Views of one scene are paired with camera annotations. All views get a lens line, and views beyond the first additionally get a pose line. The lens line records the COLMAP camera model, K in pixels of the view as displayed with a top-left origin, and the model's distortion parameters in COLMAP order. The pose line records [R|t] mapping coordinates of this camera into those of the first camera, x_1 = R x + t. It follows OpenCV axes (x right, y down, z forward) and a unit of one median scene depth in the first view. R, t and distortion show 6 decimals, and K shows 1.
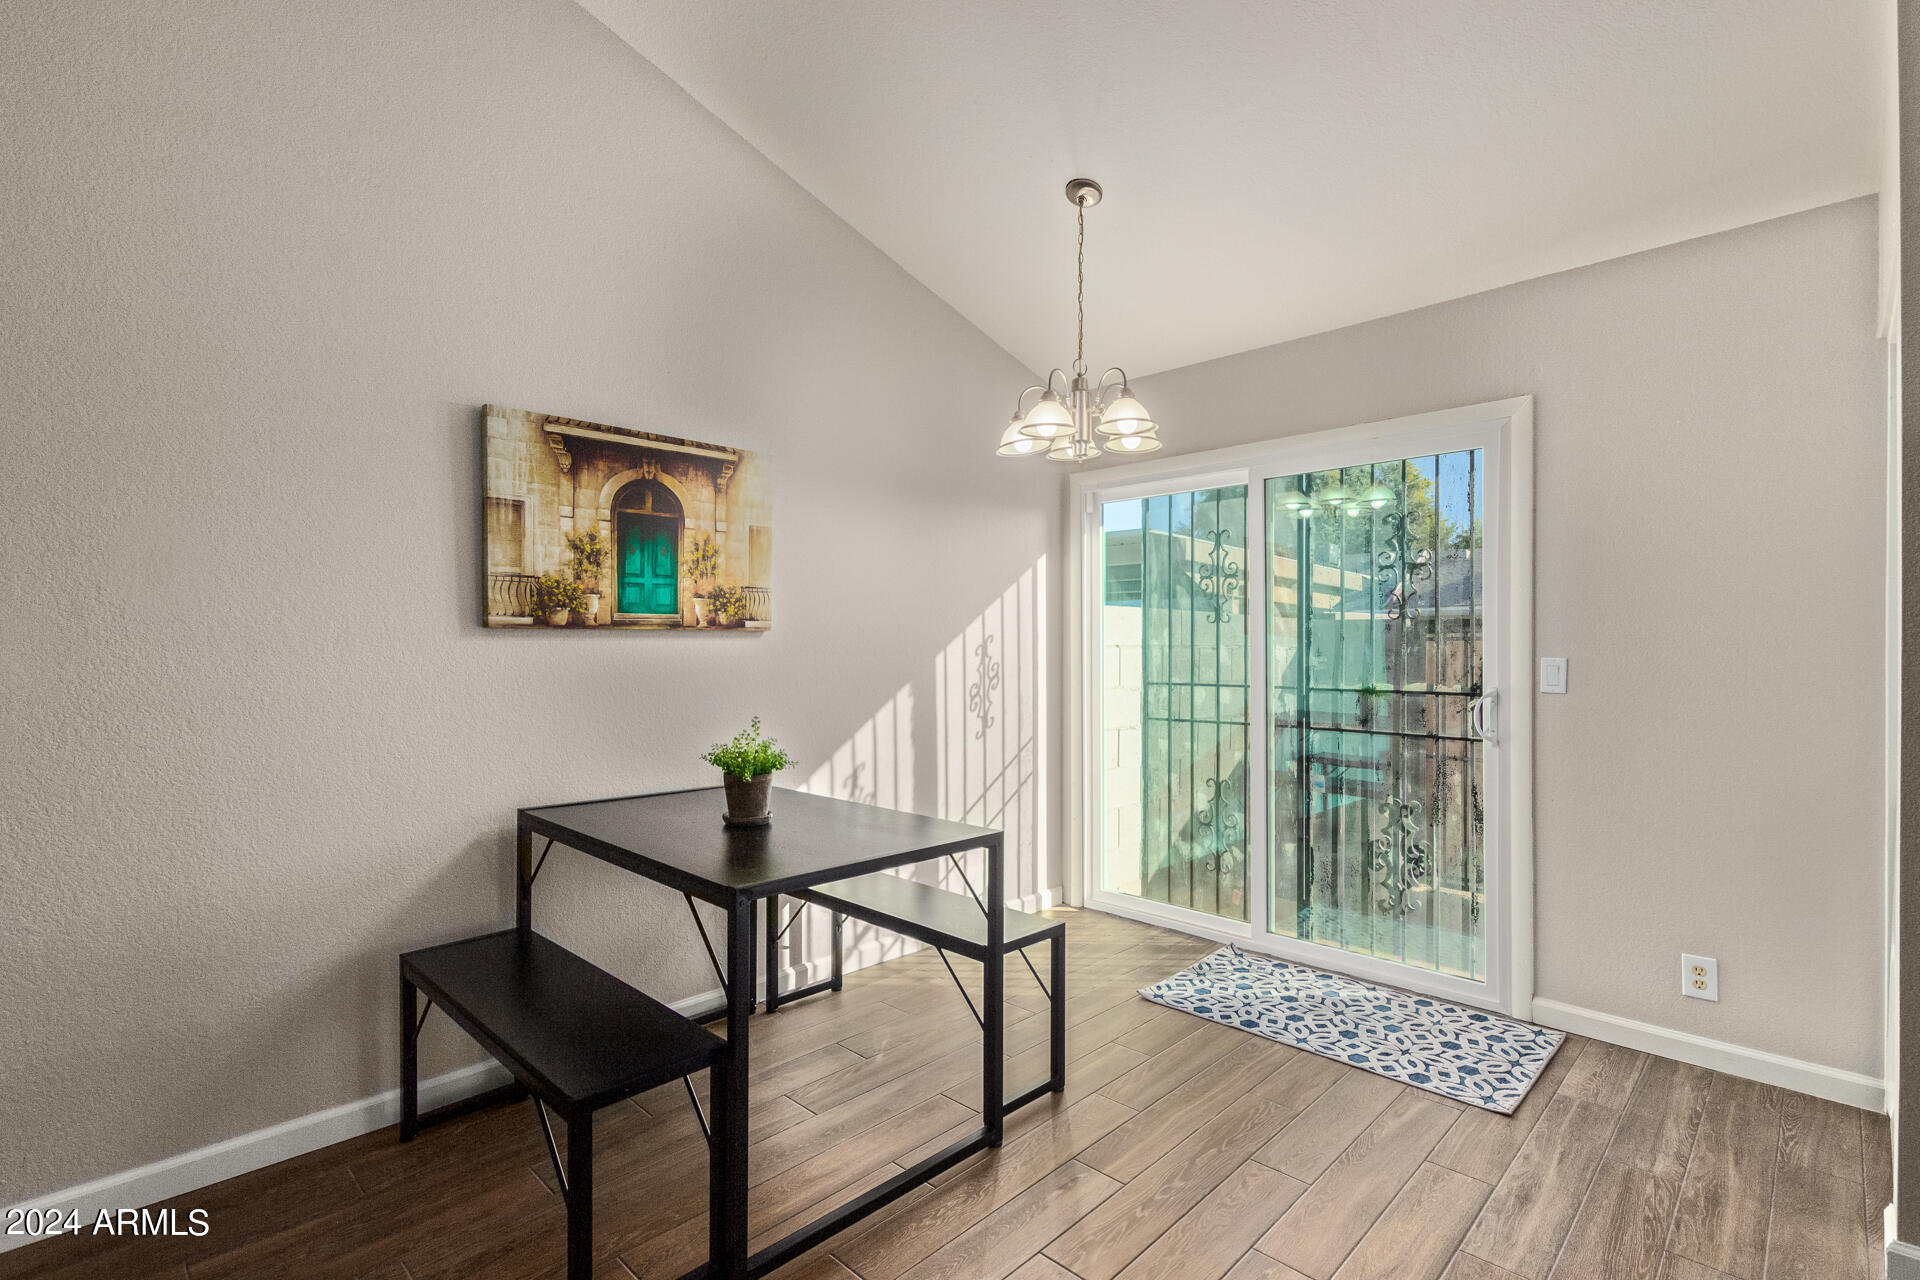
lens RADIAL K [[902.1, 0, 960.8], [0, 902.1, 649.4], [0, 0, 1]] dist [0.001884, 0.000004]
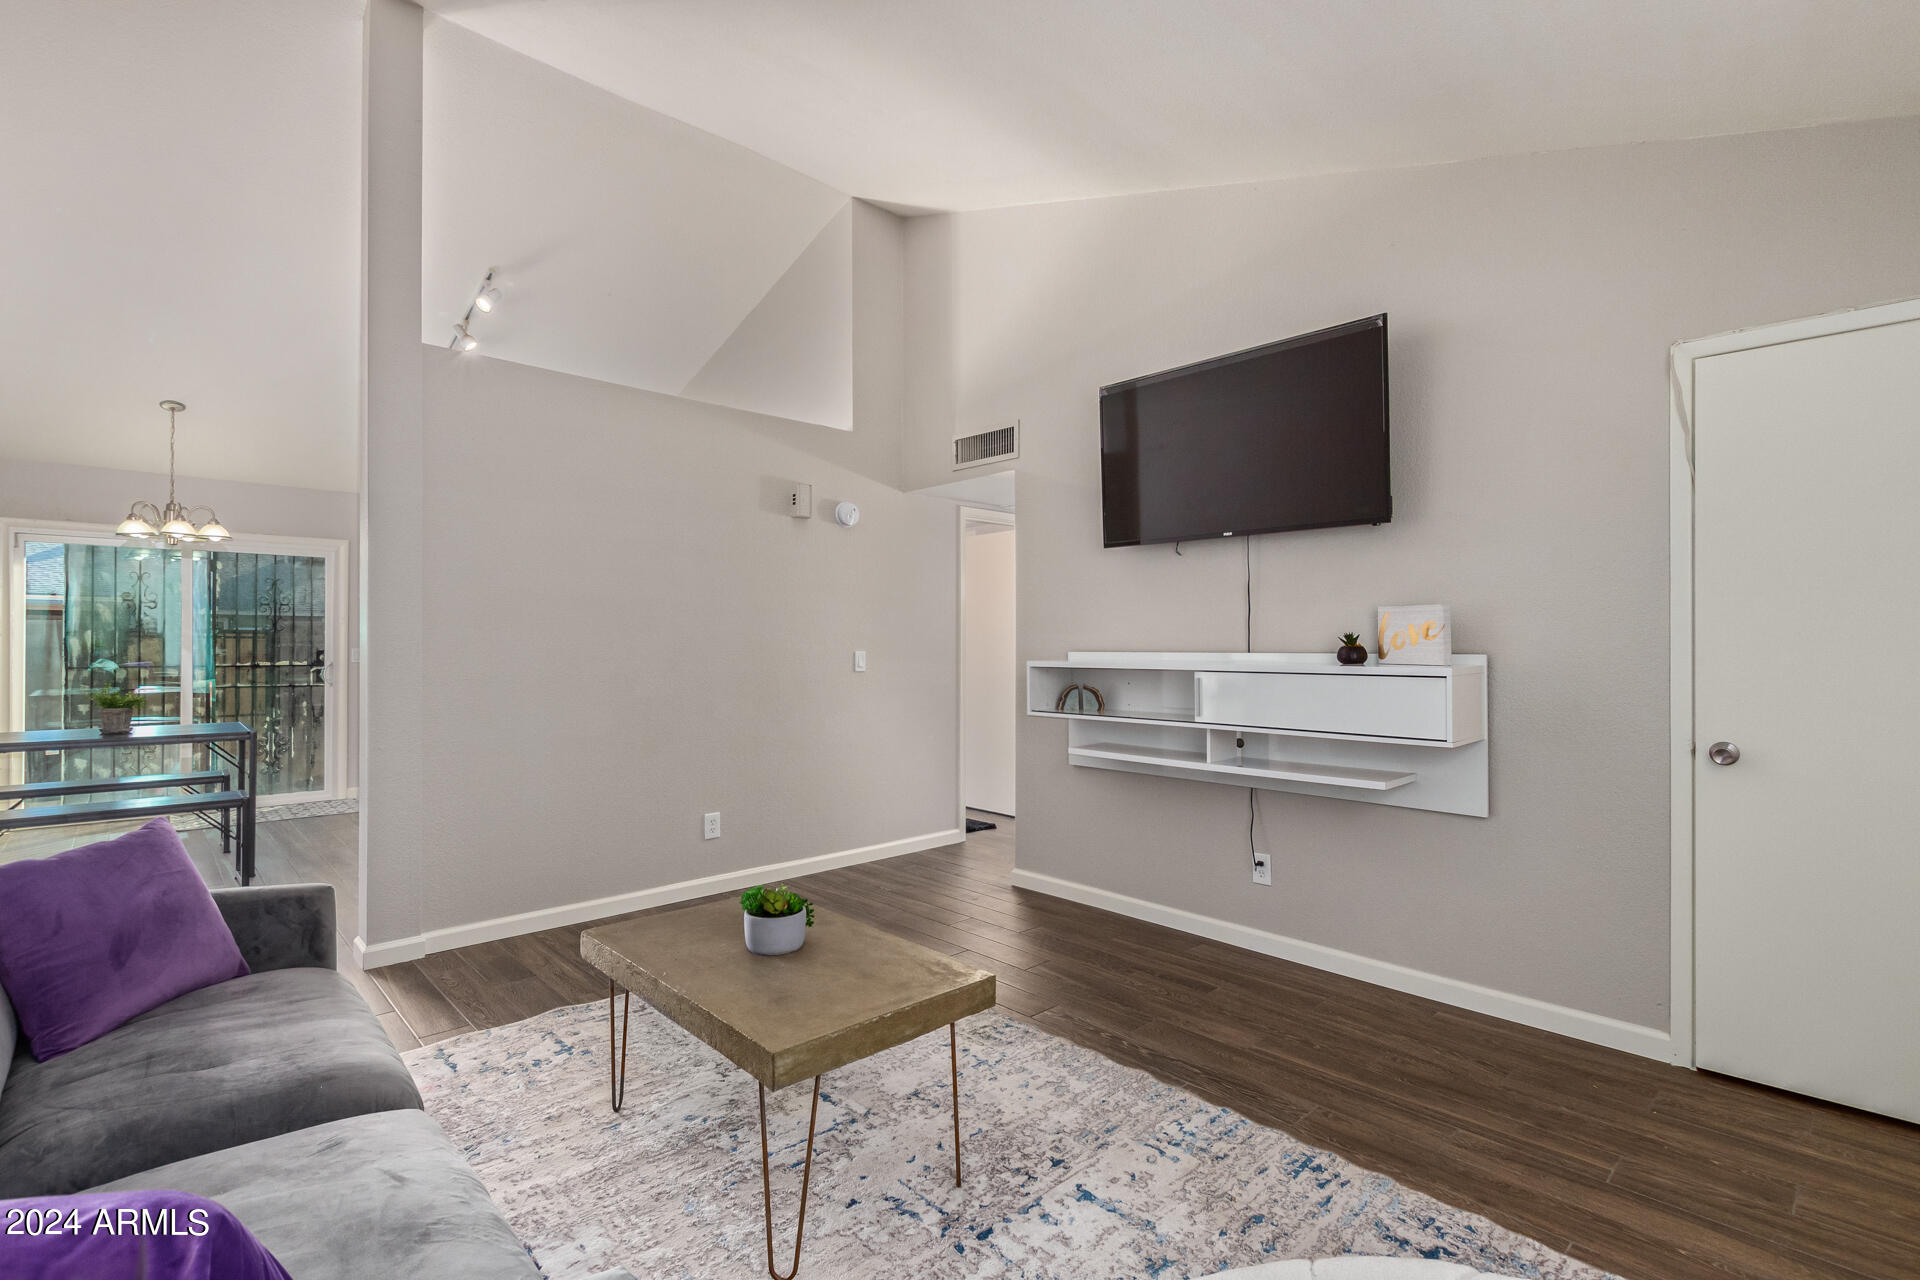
lens RADIAL K [[879.6, 0, 970.5], [0, 879.6, 639.7], [0, 0, 1]] dist [0.000266, -0.000359]
pose [[0.038546, 0.003473, 0.999251, -1.720998], [0.001948, 0.999992, -0.003550, -0.002761], [-0.999255, 0.002083, 0.038539, -0.791344]]
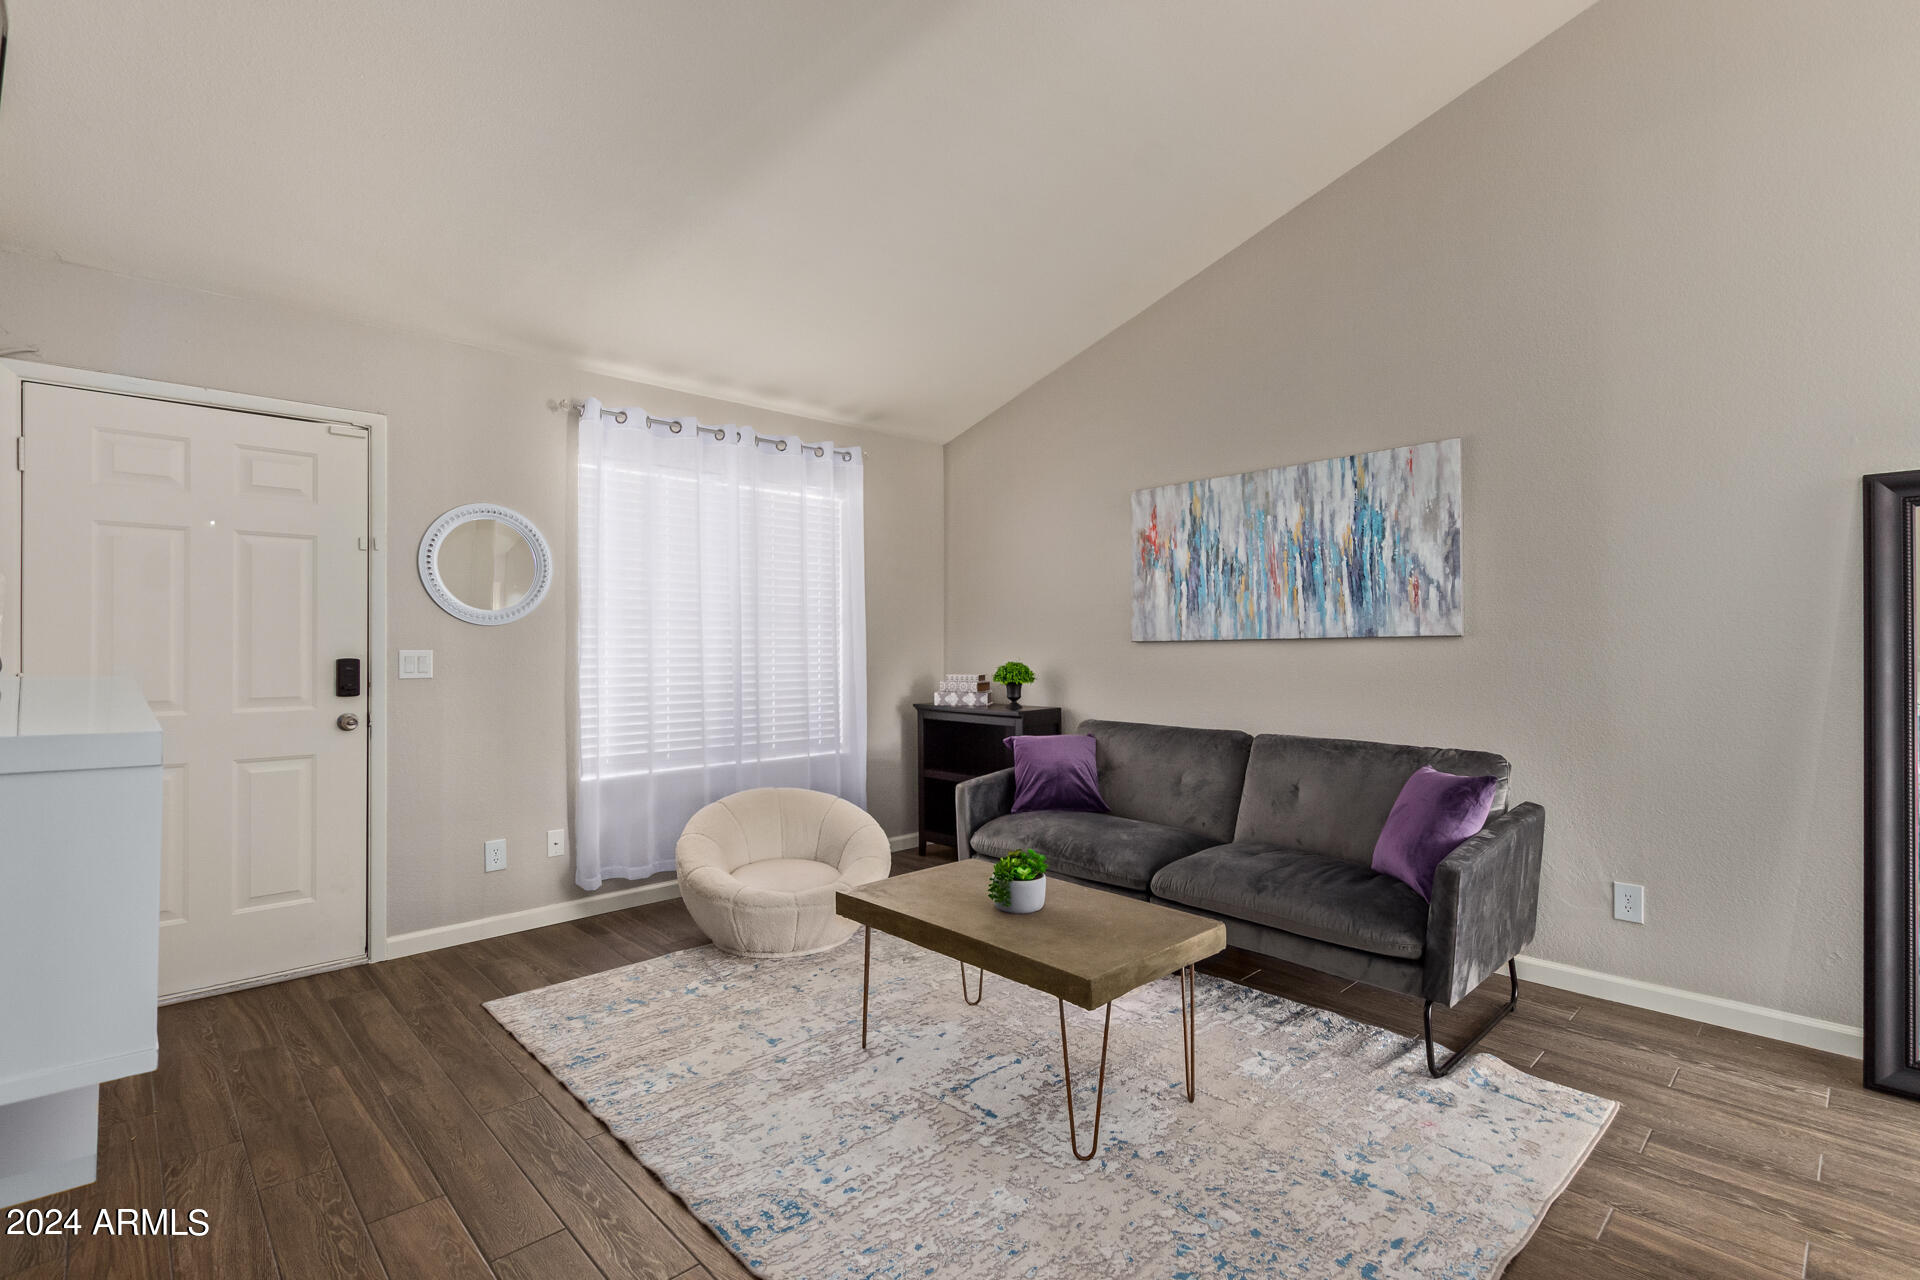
lens RADIAL K [[879.6, 0, 970.5], [0, 879.6, 639.7], [0, 0, 1]] dist [0.000266, -0.000359]
pose [[-0.026004, -0.010430, -0.999607, -0.103716], [0.001199, 0.999945, -0.010464, 0.005856], [0.999661, -0.001471, -0.025990, -0.618177]]
